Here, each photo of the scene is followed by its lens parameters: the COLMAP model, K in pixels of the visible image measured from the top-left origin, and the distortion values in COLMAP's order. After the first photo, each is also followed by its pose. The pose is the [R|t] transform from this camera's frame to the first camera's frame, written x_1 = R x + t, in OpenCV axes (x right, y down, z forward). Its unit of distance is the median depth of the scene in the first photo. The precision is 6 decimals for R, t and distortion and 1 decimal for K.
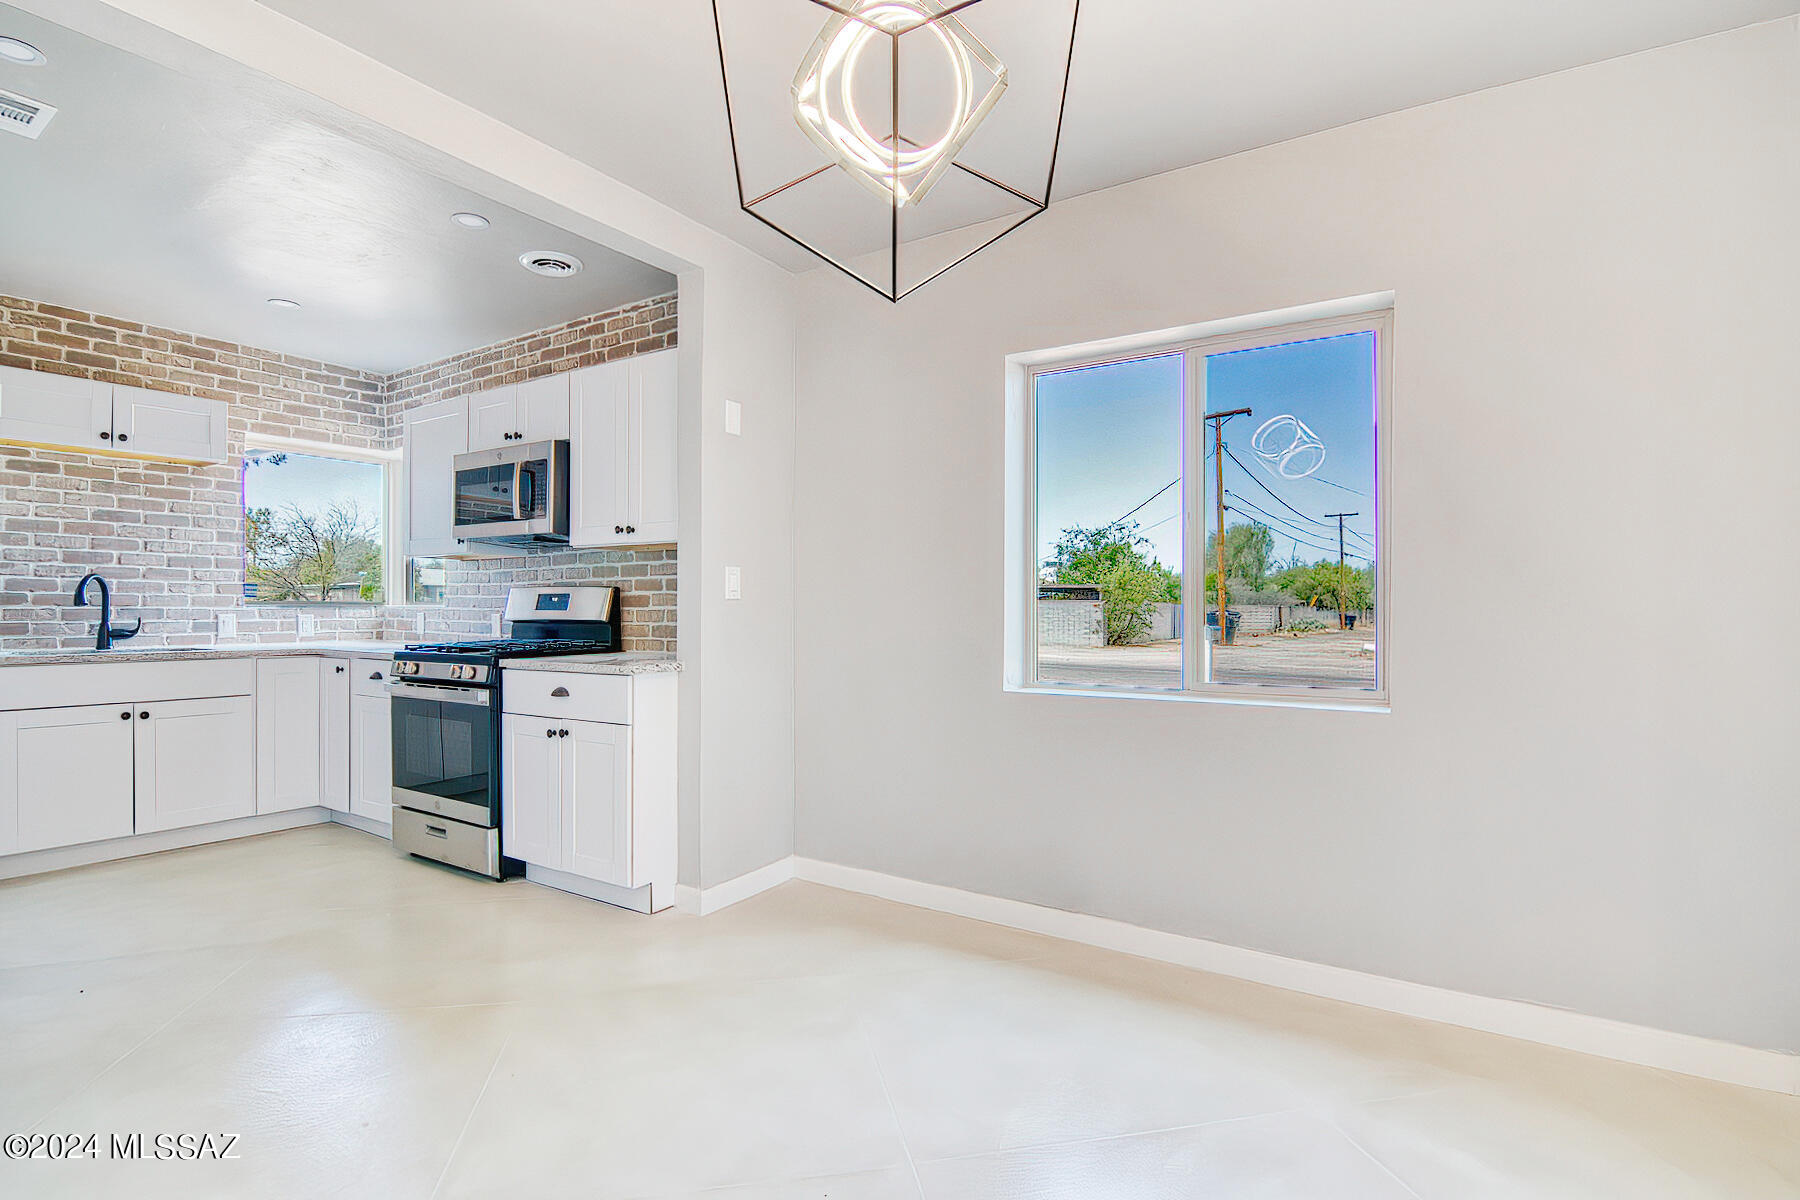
lens RADIAL K [[867.2, 0, 888.4], [0, 867.2, 609.1], [0, 0, 1]] dist [-0.009923, -0.008558]
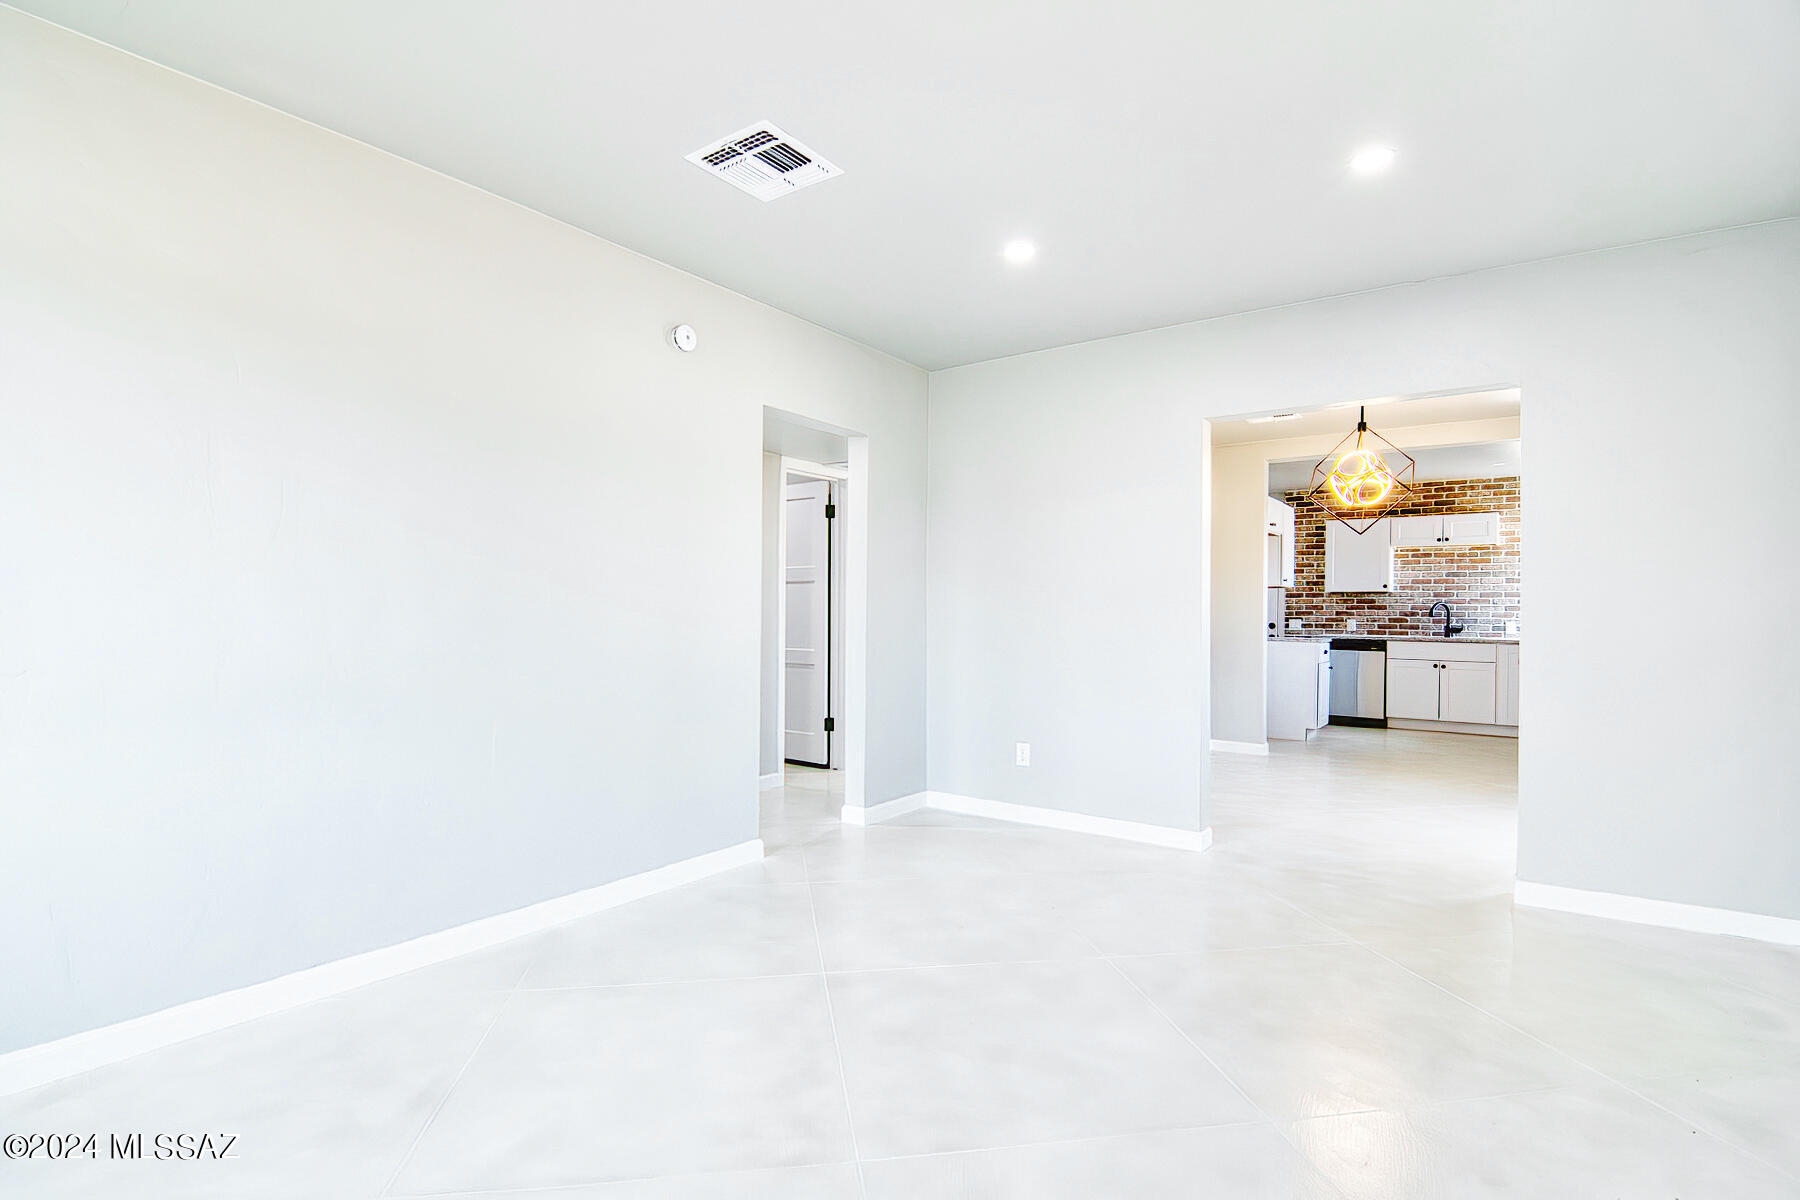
lens RADIAL K [[867.2, 0, 895.6], [0, 867.2, 610.2], [0, 0, 1]] dist [-0.009923, -0.008558]
pose [[-0.035779, -0.005812, -0.999343, 1.241376], [-0.010007, 0.999935, -0.005458, 0.004215], [0.999310, 0.009805, -0.035835, -0.293432]]
